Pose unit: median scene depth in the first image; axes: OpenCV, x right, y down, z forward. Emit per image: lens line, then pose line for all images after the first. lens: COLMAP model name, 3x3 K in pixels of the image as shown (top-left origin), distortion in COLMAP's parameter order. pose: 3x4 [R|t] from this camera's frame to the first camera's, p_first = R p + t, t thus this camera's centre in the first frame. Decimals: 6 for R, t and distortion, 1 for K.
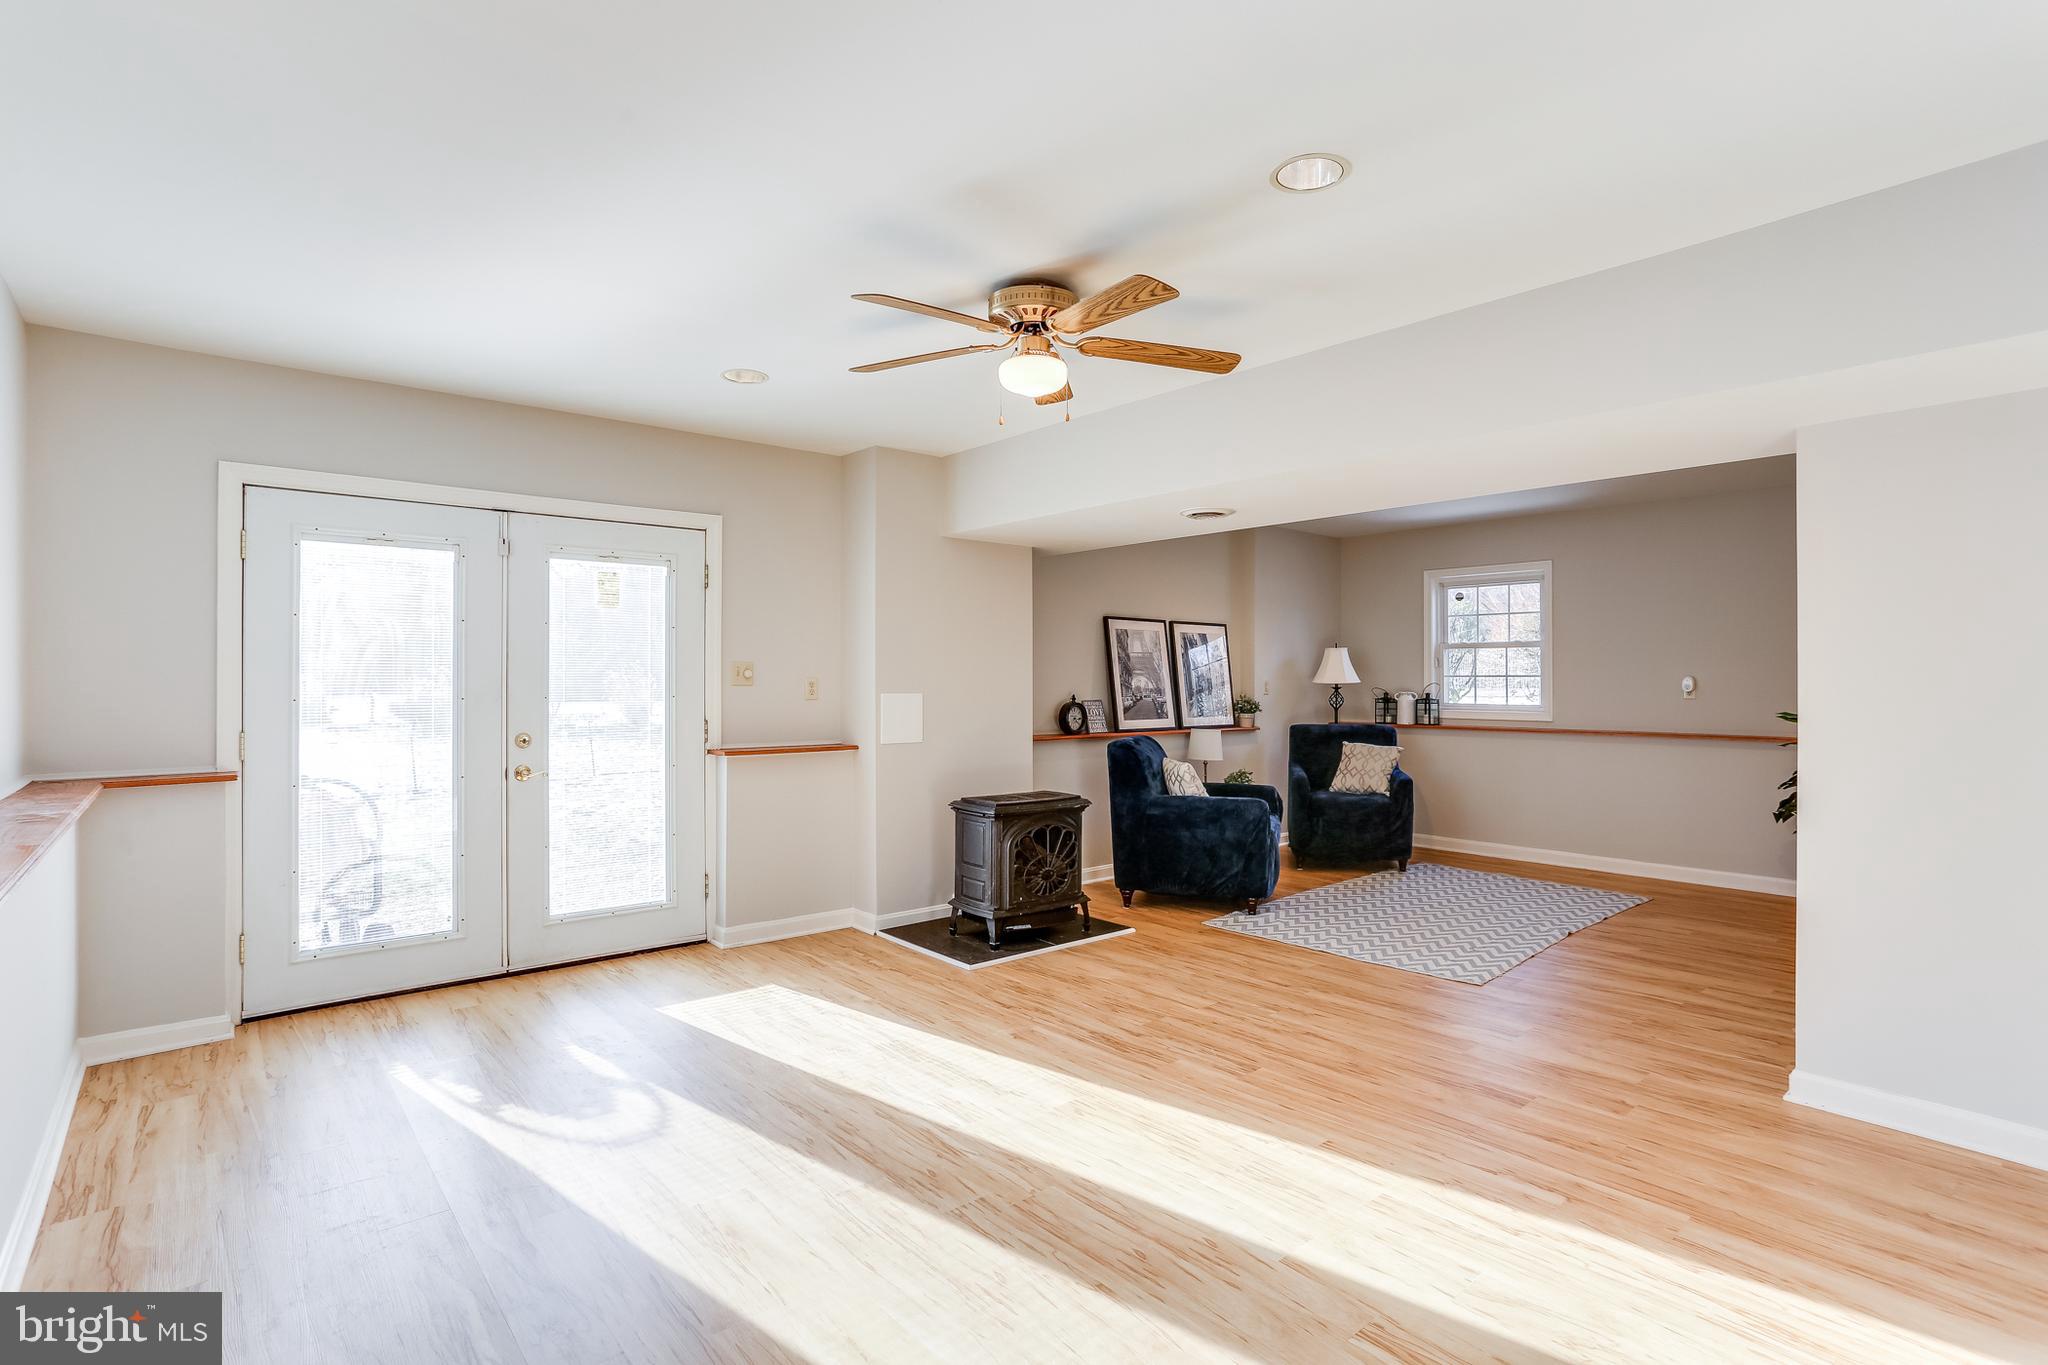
lens RADIAL K [[992.6, 0, 1017.8], [0, 992.6, 685.0], [0, 0, 1]] dist [-0.053242, 0.032924]
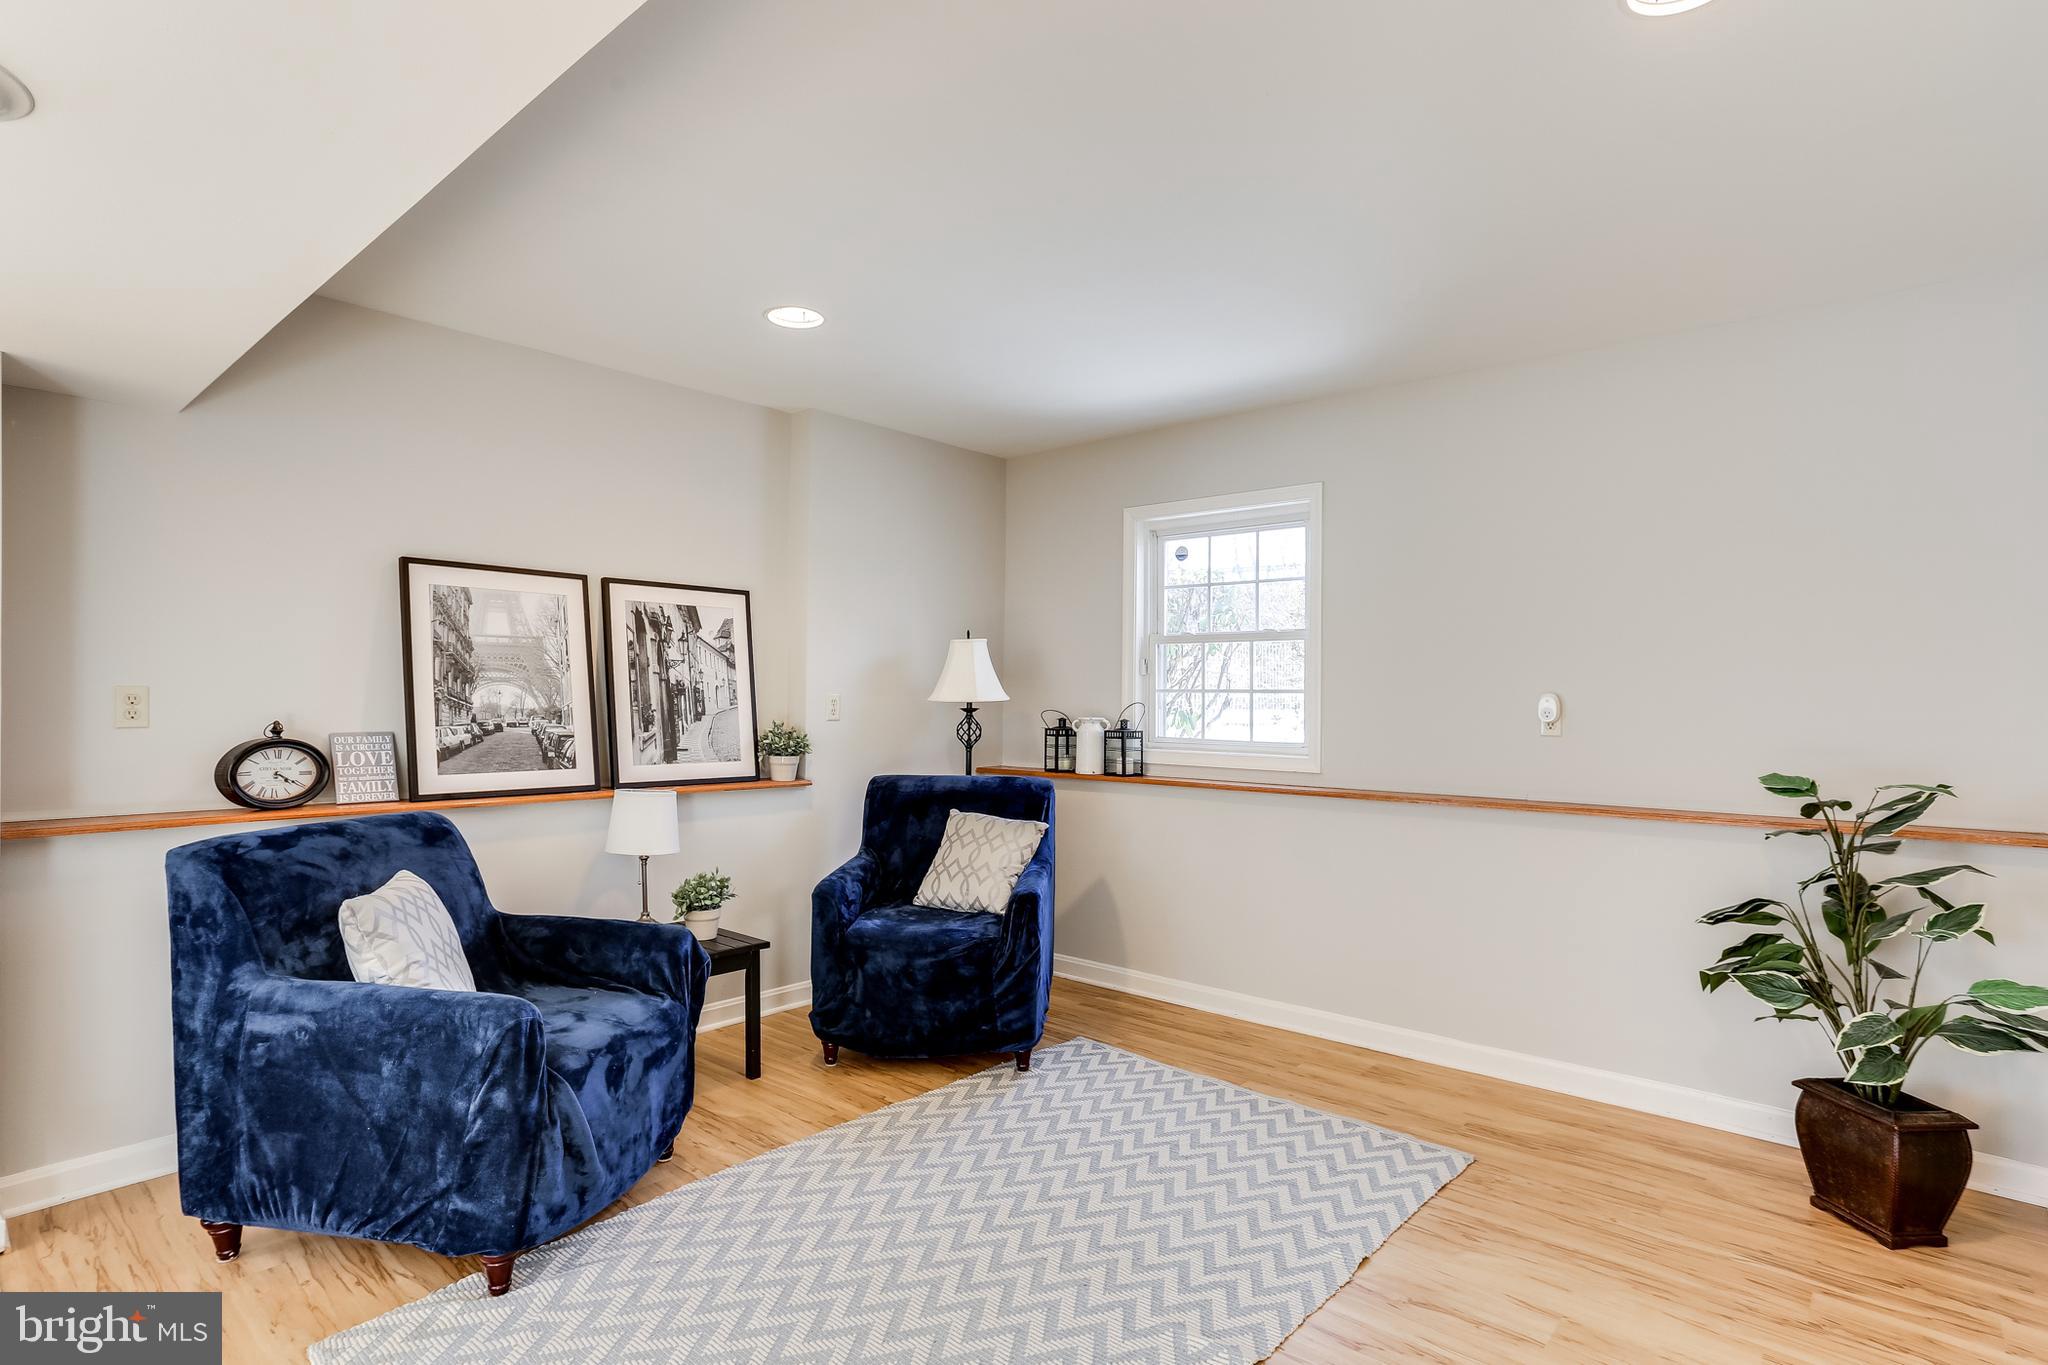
lens RADIAL K [[1039.5, 0, 1032.1], [0, 1039.5, 673.4], [0, 0, 1]] dist [-0.063611, 0.038280]
pose [[0.991130, 0.010936, 0.132448, 0.282587], [-0.007441, 0.999612, -0.026855, -0.002043], [-0.132691, 0.025632, 0.990826, 0.408507]]
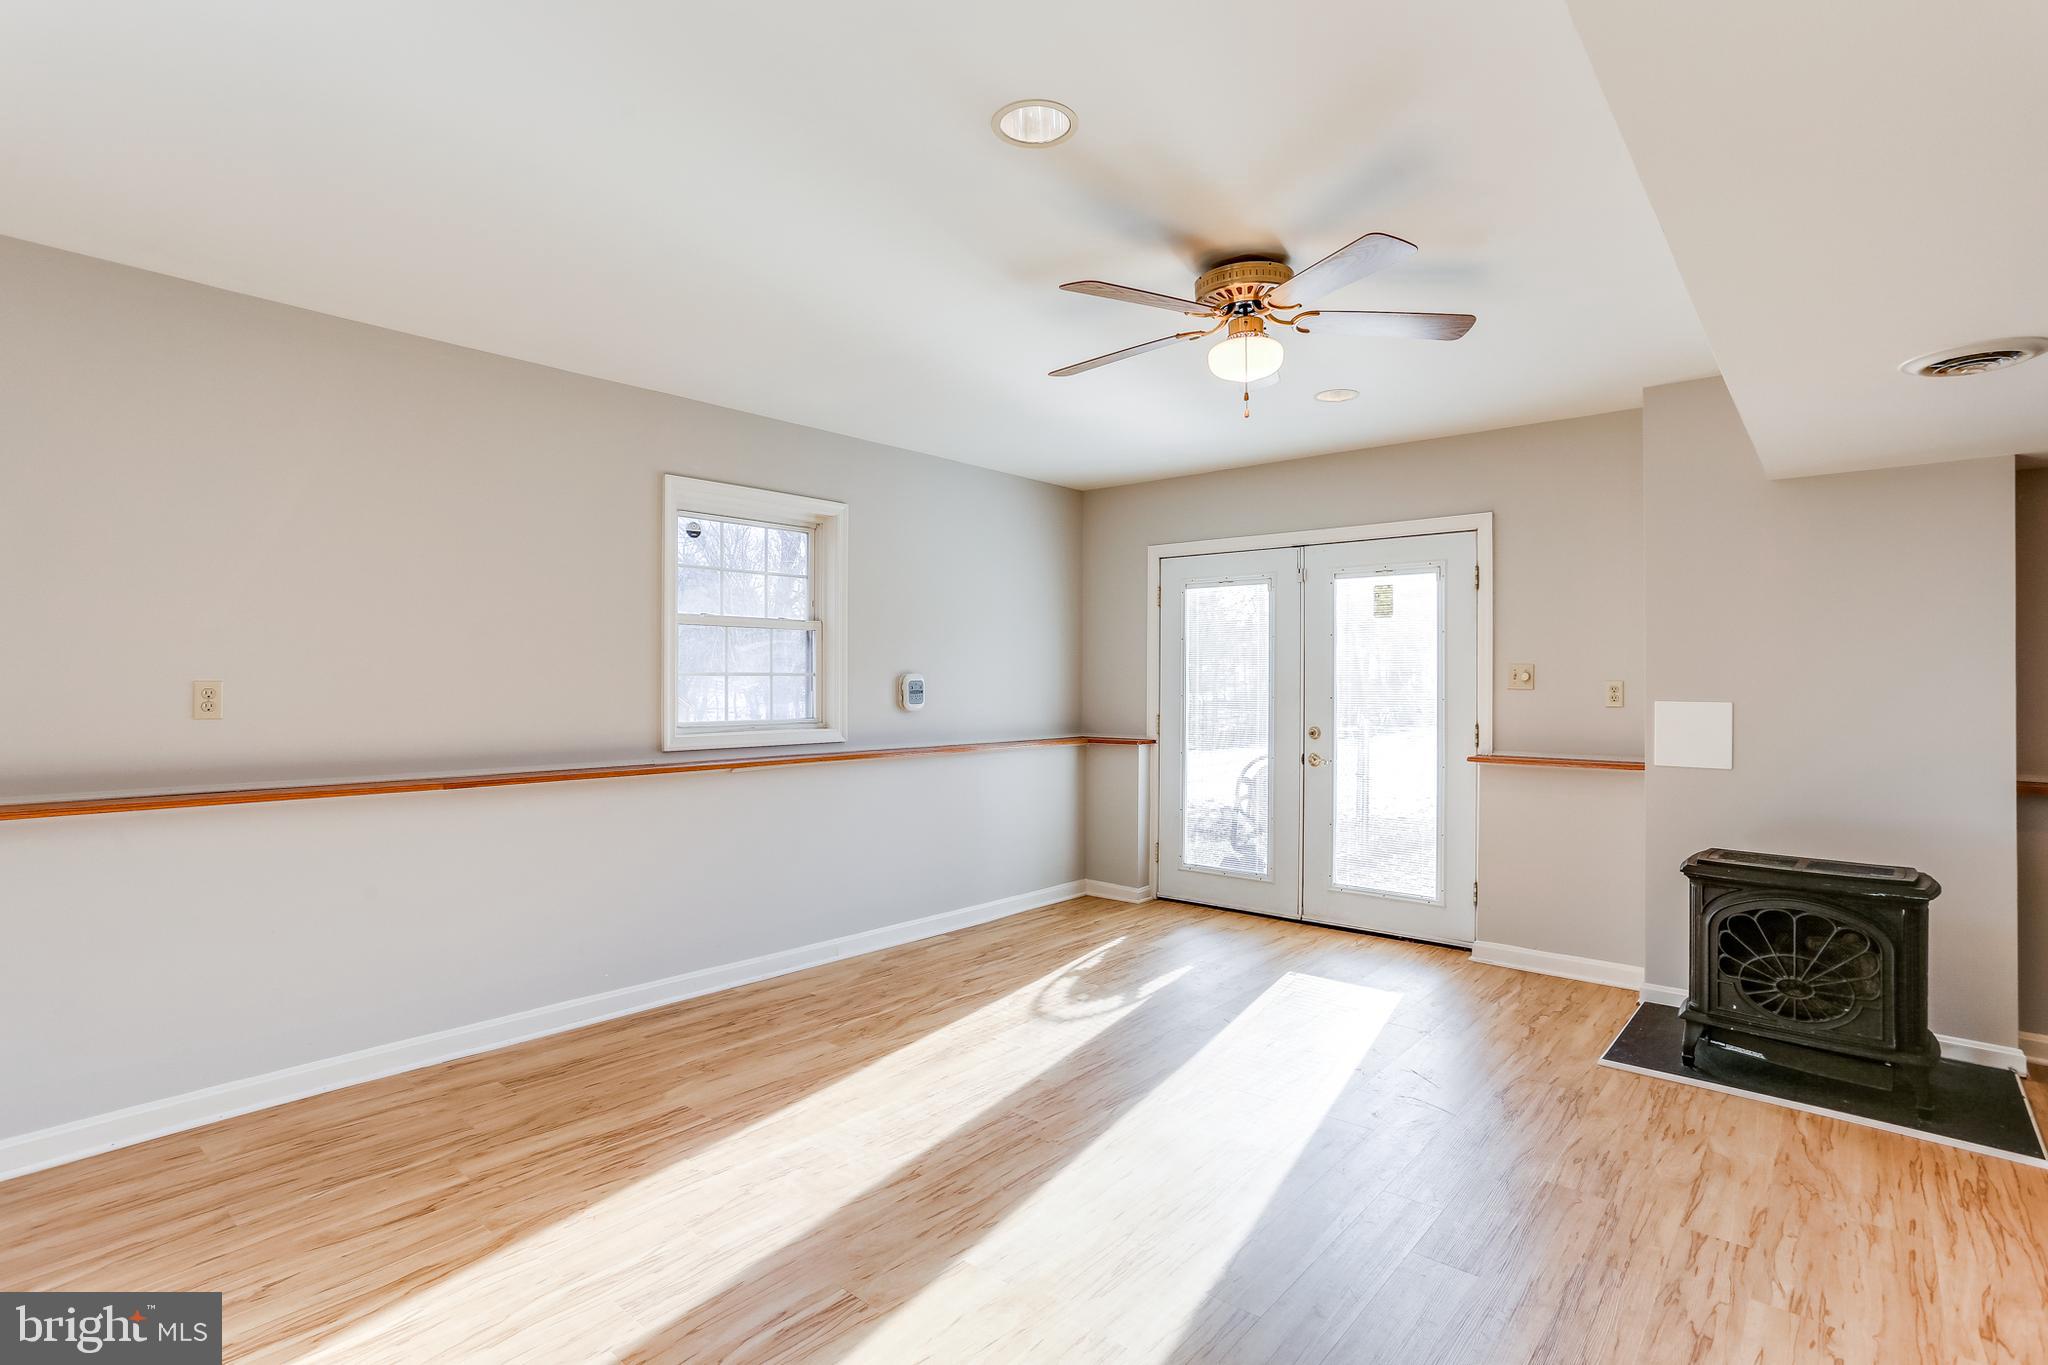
lens RADIAL K [[992.6, 0, 1017.8], [0, 992.6, 685.0], [0, 0, 1]] dist [-0.053242, 0.032924]
pose [[0.144008, 0.003851, -0.989569, 1.379325], [-0.003773, 0.999987, 0.003342, -0.011704], [0.989569, 0.003253, 0.144021, 0.978374]]
